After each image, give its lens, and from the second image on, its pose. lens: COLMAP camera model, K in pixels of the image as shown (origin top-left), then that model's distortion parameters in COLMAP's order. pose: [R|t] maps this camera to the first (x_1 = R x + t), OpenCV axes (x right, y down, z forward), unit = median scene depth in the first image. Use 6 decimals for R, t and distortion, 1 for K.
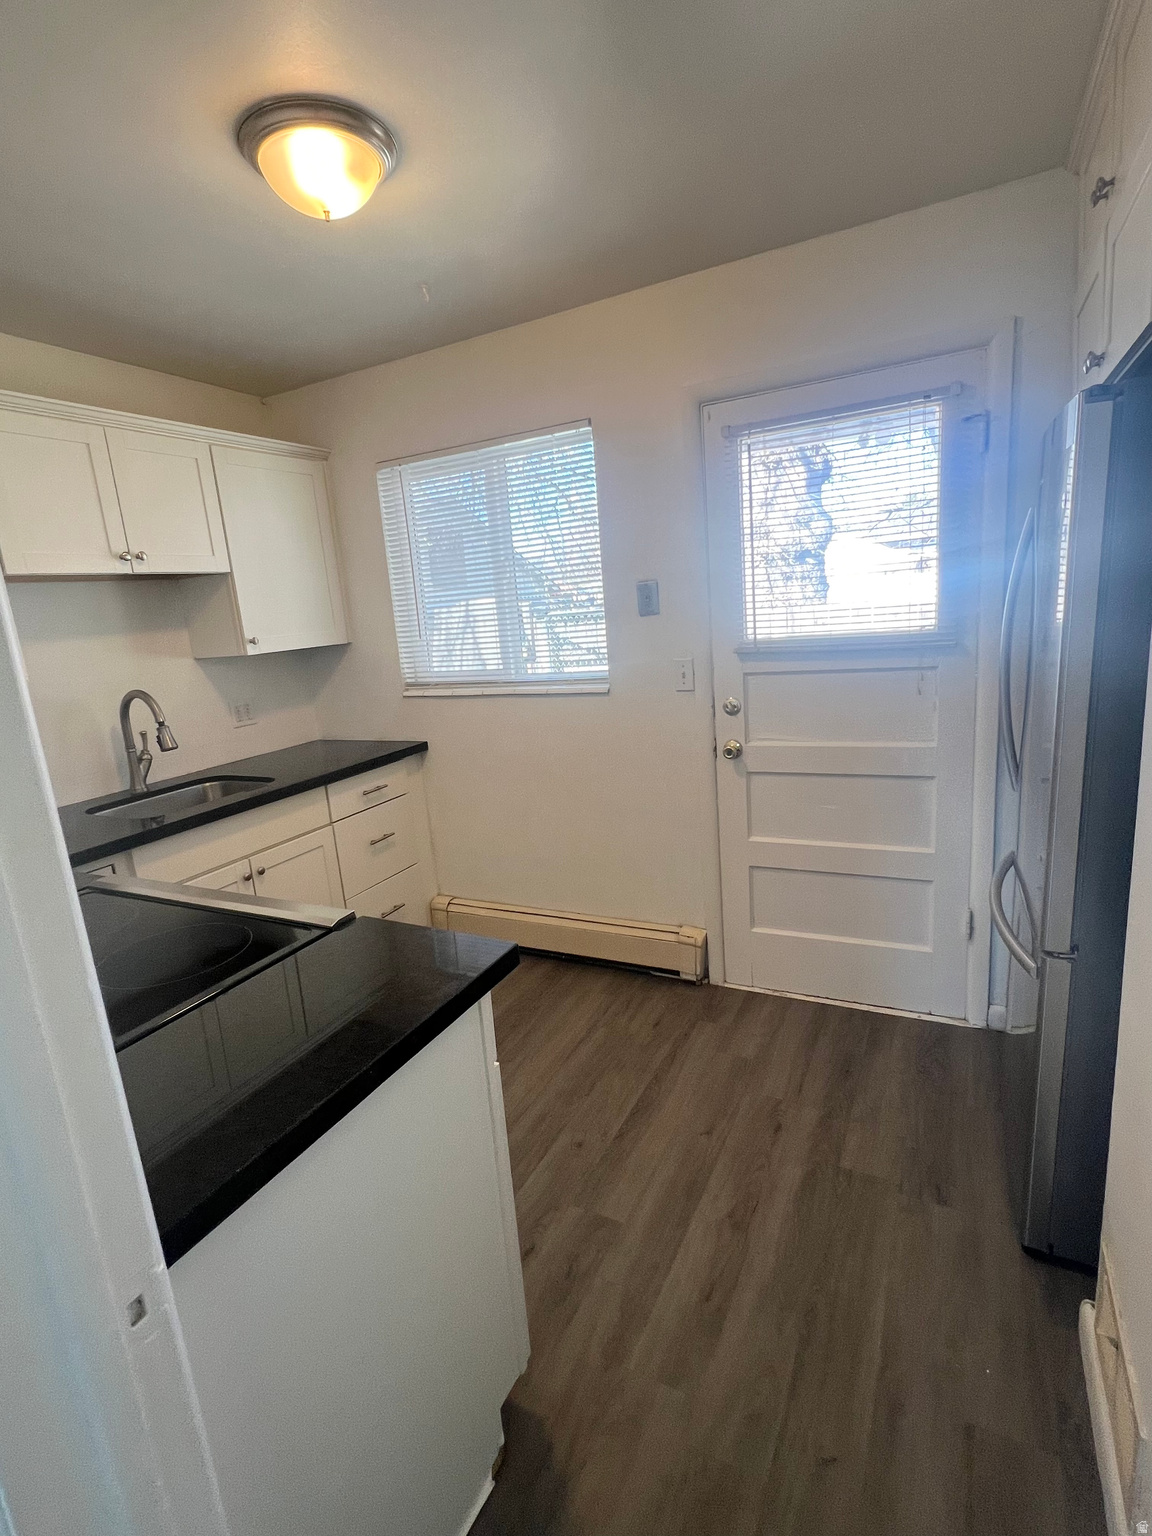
lens RADIAL K [[748.1, 0, 574.3], [0, 748.1, 766.9], [0, 0, 1]] dist [-0.002322, 0.002000]
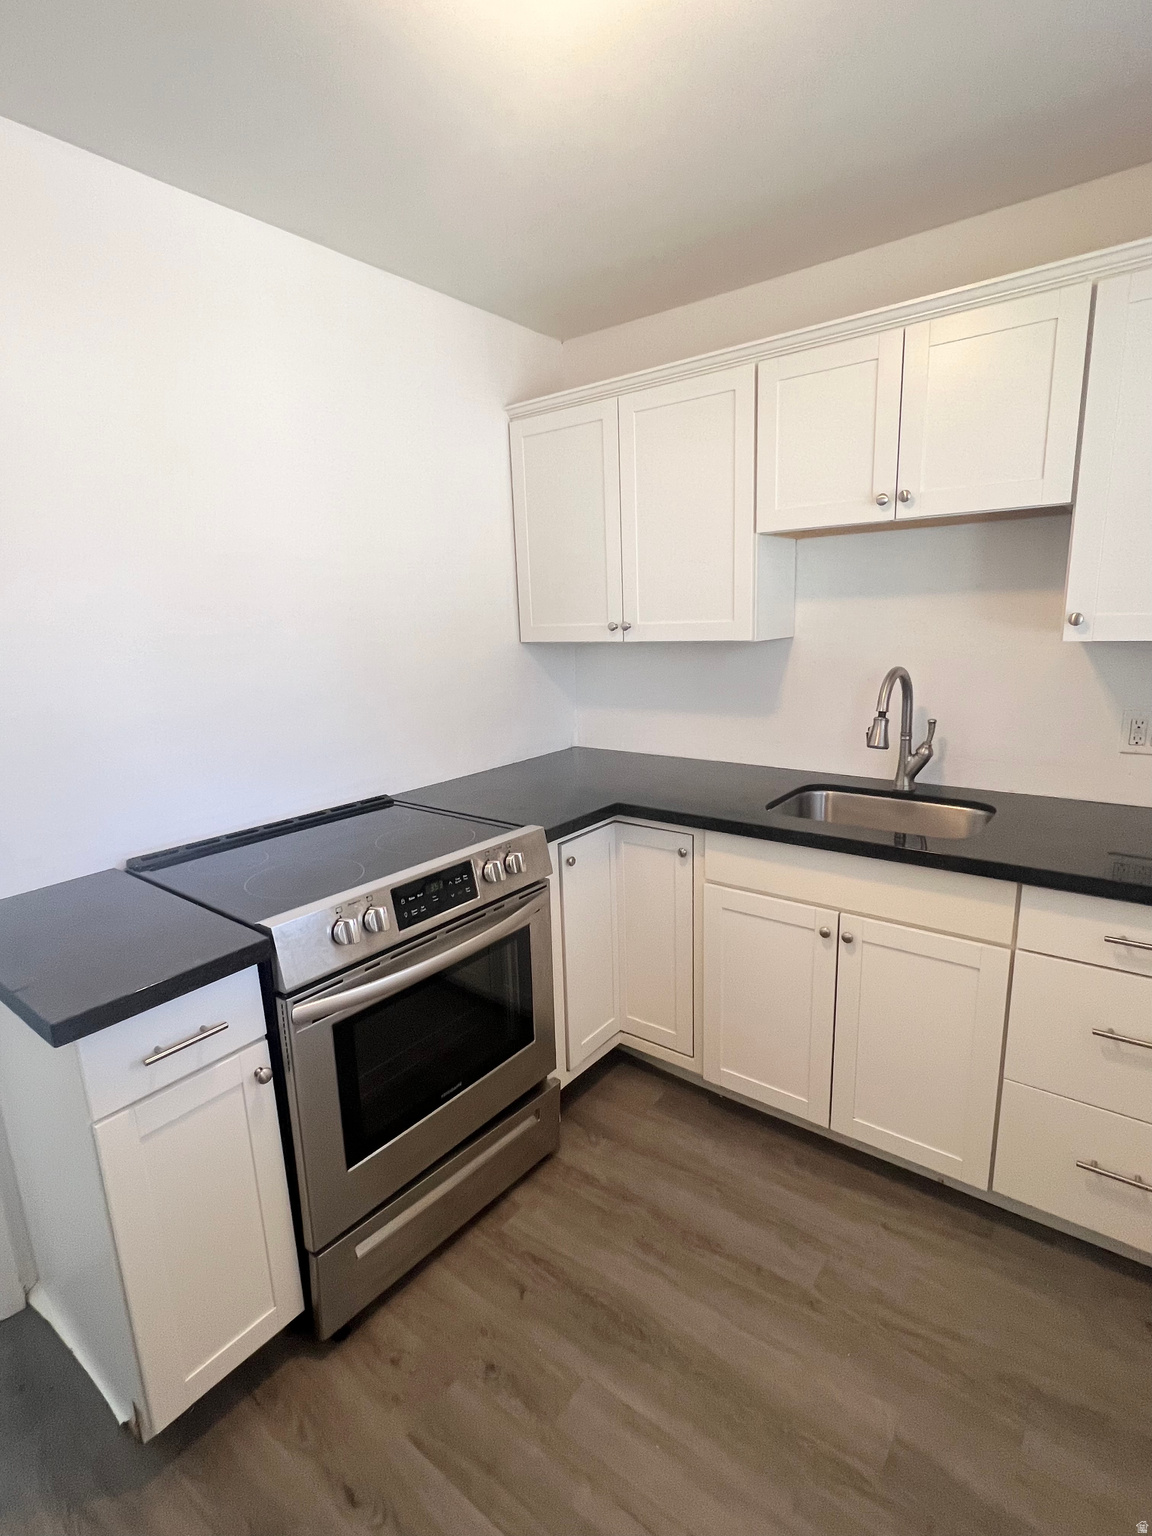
lens RADIAL K [[748.1, 0, 571.6], [0, 748.1, 769.2], [0, 0, 1]] dist [-0.002322, 0.002000]
pose [[-0.177296, 0.291211, -0.940086, 0.232611], [-0.166432, 0.932589, 0.320277, -0.177129], [0.969983, 0.213244, -0.116877, 0.688990]]
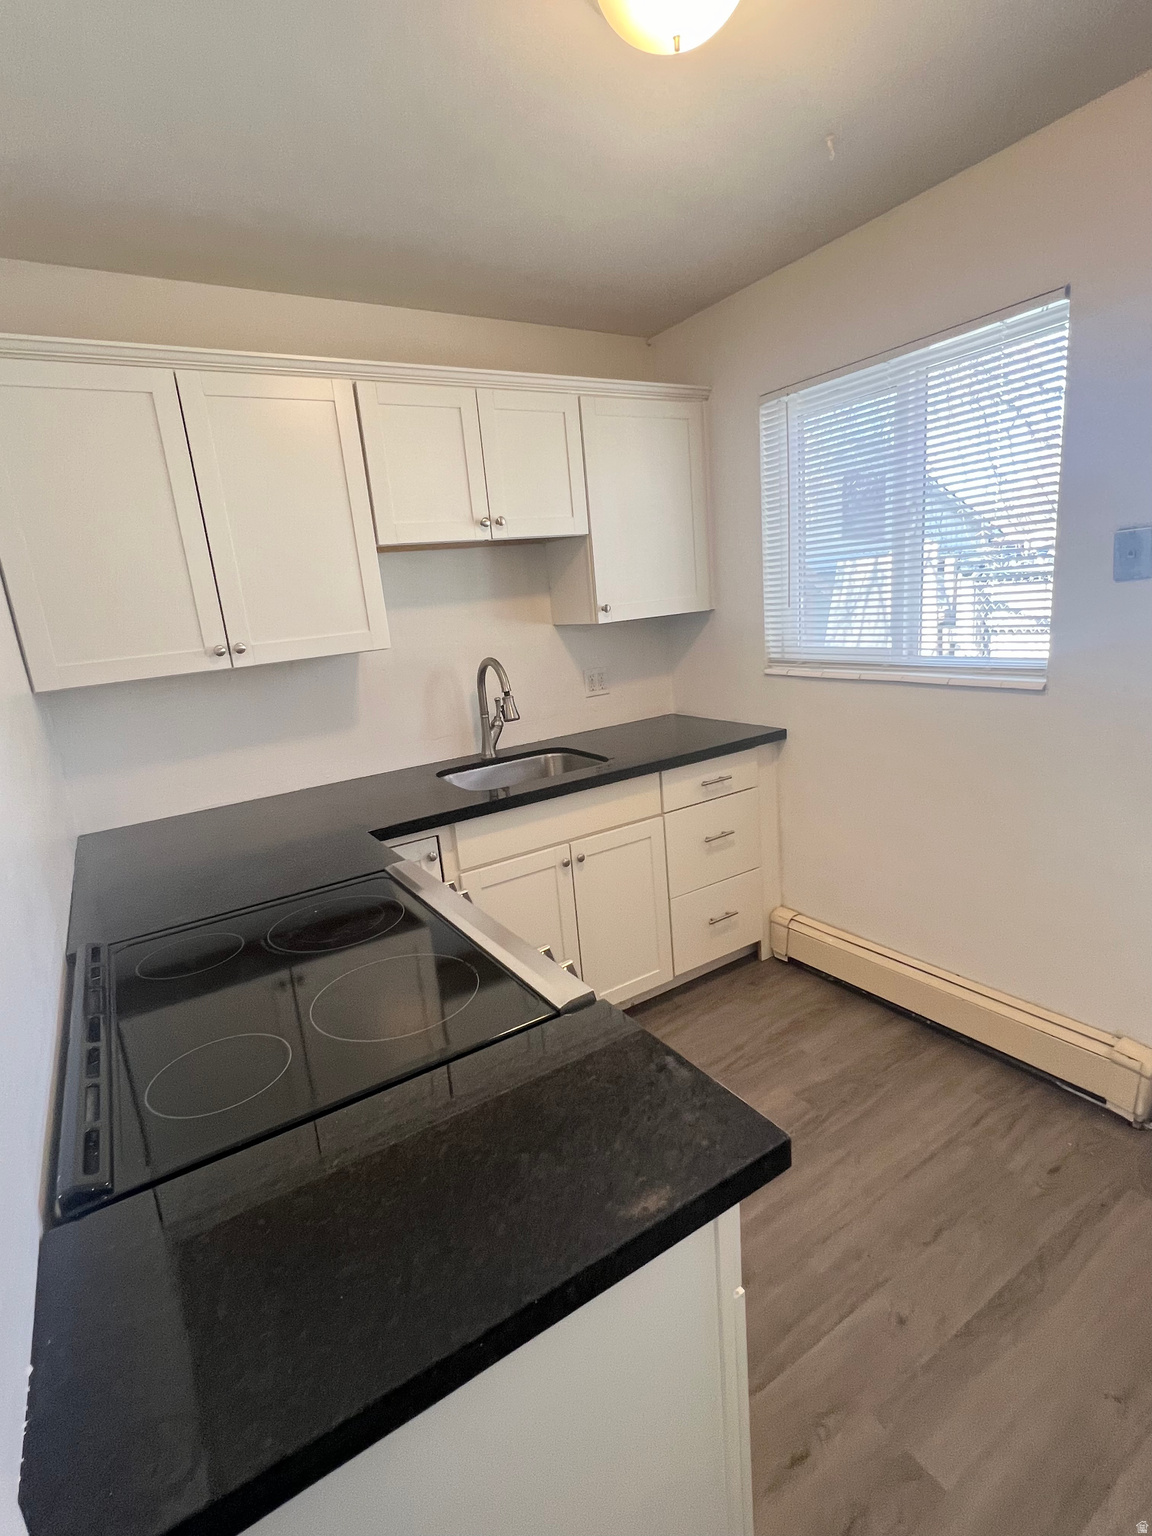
lens RADIAL K [[748.1, 0, 570.6], [0, 748.1, 768.7], [0, 0, 1]] dist [-0.002322, 0.002000]
pose [[0.862544, 0.120554, -0.491411, 0.015890], [-0.090109, 0.992275, 0.085264, -0.044575], [0.497894, -0.029264, 0.866744, 0.159907]]
